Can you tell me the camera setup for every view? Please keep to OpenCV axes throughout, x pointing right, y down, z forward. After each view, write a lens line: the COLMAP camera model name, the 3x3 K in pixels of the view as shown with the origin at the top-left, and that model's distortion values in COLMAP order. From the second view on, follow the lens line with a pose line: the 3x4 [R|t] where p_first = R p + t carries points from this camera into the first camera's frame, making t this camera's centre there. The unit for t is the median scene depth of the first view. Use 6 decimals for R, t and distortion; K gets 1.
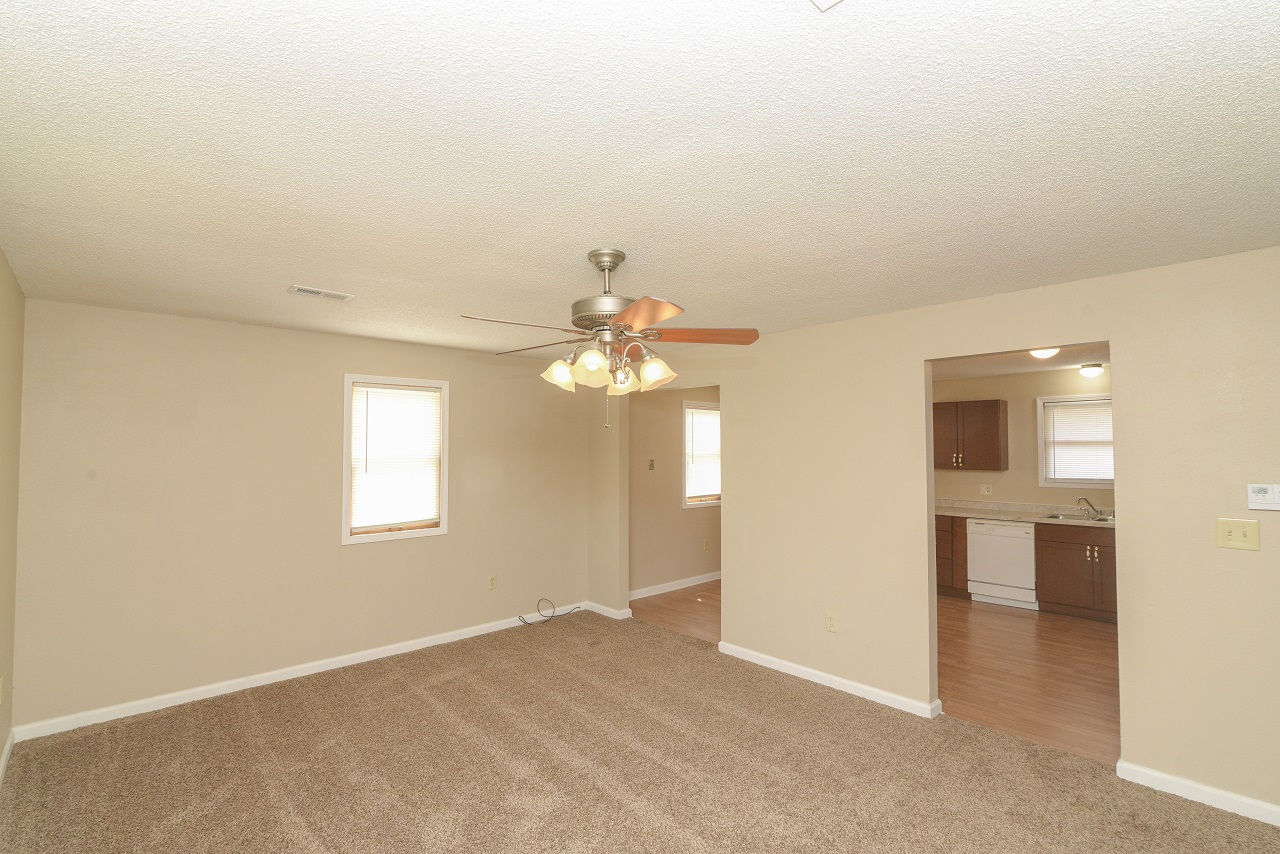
lens RADIAL K [[593.8, 0, 640.0], [0, 593.8, 427.0], [0, 0, 1]] dist [-0.000434, -0.000129]
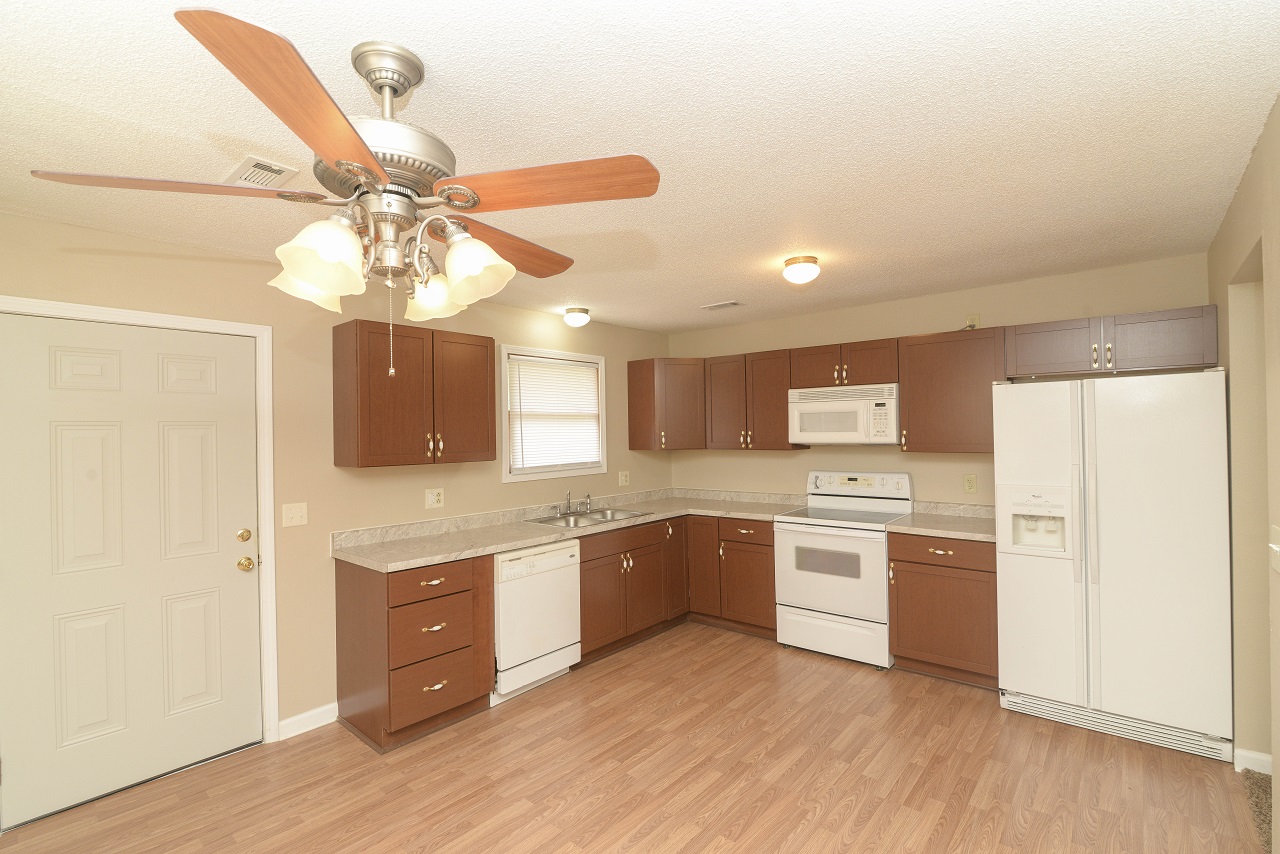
lens RADIAL K [[593.8, 0, 640.0], [0, 593.8, 427.0], [0, 0, 1]] dist [-0.000434, -0.000129]
pose [[-0.122034, 0.009967, 0.992476, 0.016523], [-0.028054, 0.999515, -0.013488, 0.045587], [-0.992129, -0.029489, -0.121695, 0.954223]]
